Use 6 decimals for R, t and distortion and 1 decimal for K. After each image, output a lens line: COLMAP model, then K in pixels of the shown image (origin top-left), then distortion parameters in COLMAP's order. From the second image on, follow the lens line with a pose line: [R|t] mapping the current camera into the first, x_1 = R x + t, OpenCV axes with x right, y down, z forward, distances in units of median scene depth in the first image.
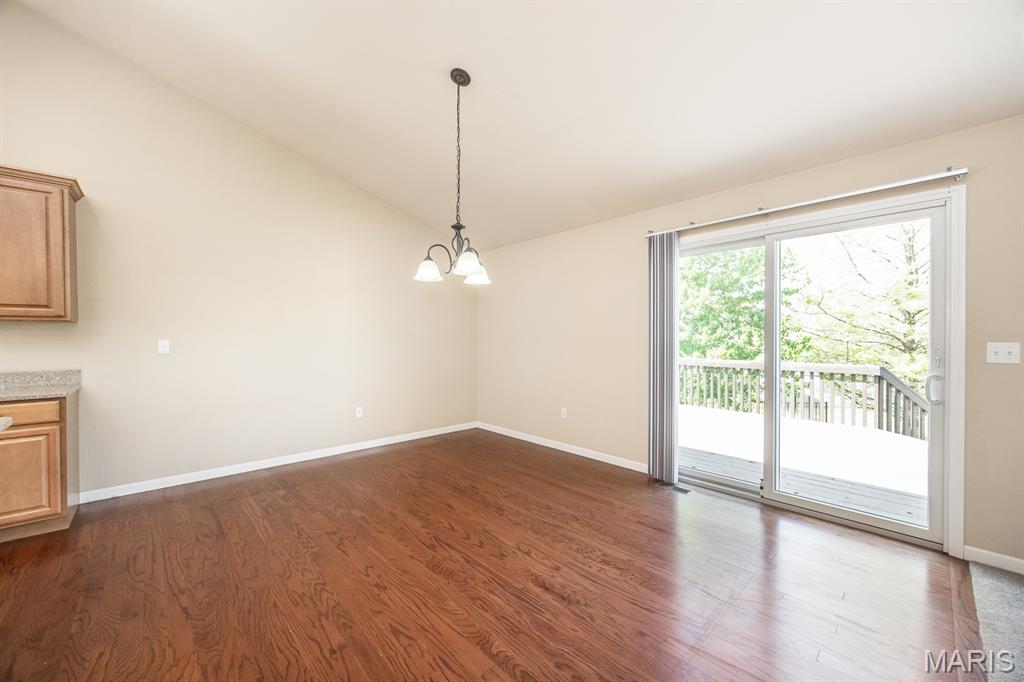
lens RADIAL K [[390.8, 0, 512.0], [0, 390.8, 341.0], [0, 0, 1]] dist [-0.002309, -0.000437]
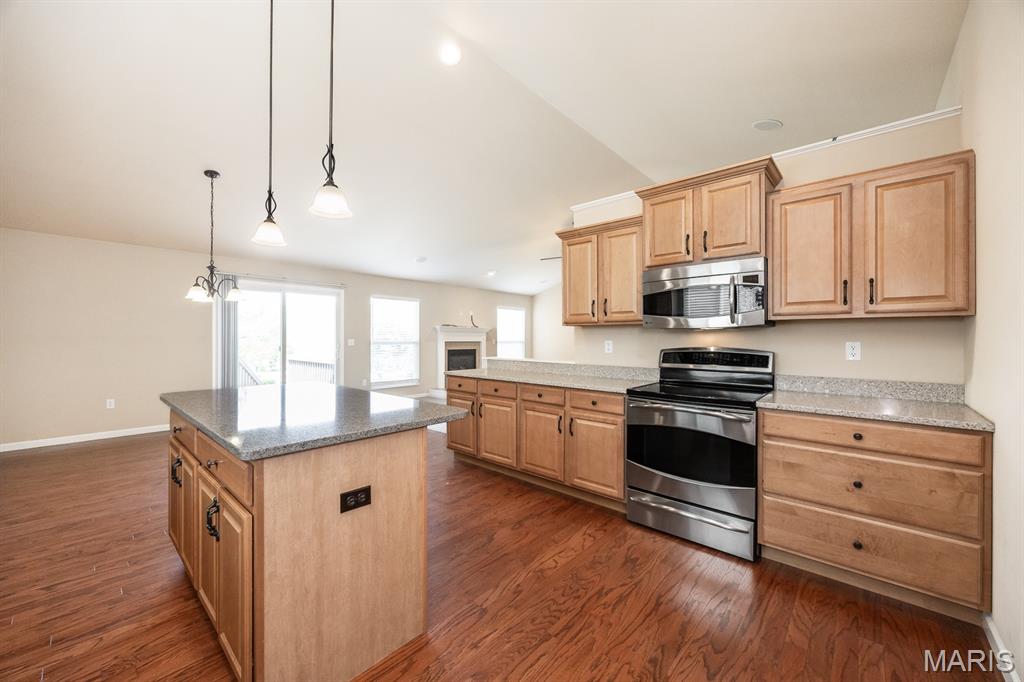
lens RADIAL K [[394.3, 0, 514.4], [0, 394.3, 341.1], [0, 0, 1]] dist [-0.001107, 0.000063]
pose [[-0.084433, -0.008117, 0.996396, -1.840312], [0.002301, 0.999963, 0.008341, -0.003598], [-0.996426, 0.002997, -0.084411, -0.098986]]
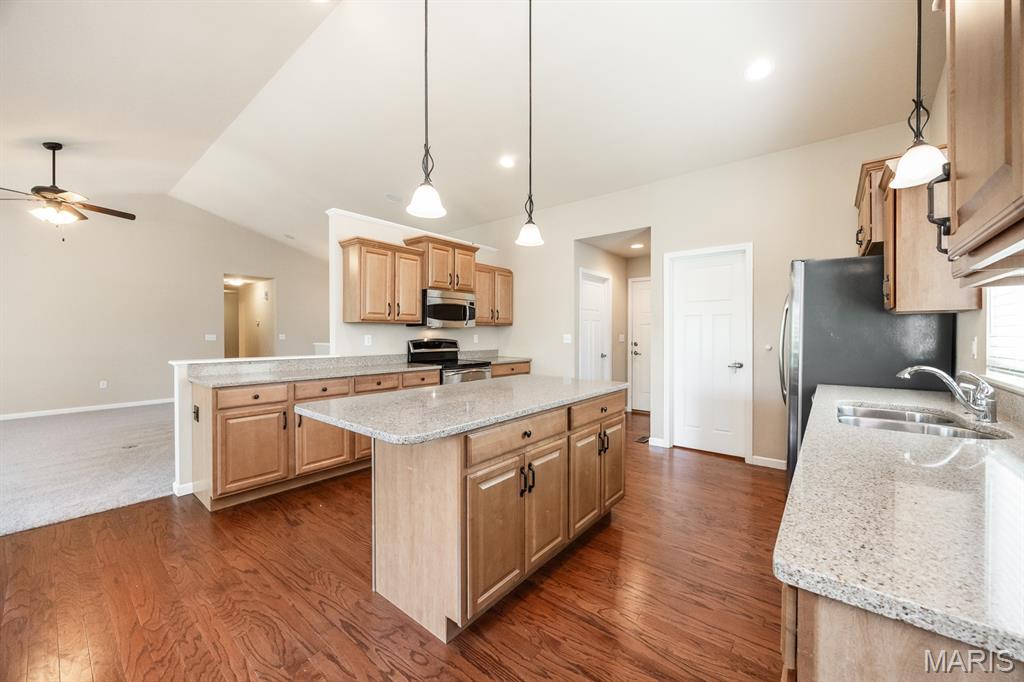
lens RADIAL K [[394.3, 0, 514.4], [0, 394.3, 341.1], [0, 0, 1]] dist [-0.001107, 0.000063]
pose [[-0.991784, 0.000547, -0.127923, -0.919285], [-0.002307, 0.999752, 0.022158, -0.005839], [0.127904, 0.022271, -0.991536, 1.165392]]
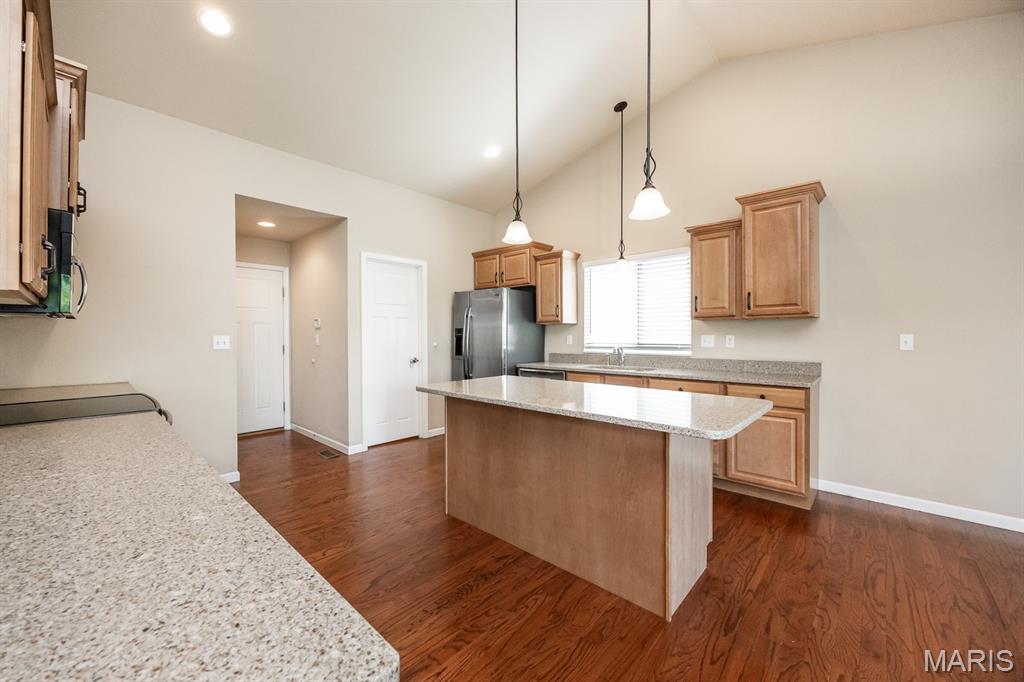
lens RADIAL K [[400.0, 0, 501.5], [0, 400.0, 340.5], [0, 0, 1]] dist [-0.001253, -0.000213]
pose [[0.066144, 0.013781, -0.997715, -0.105222], [-0.001519, 0.999905, 0.013711, -0.000276], [0.997809, 0.000609, 0.066158, 0.079067]]
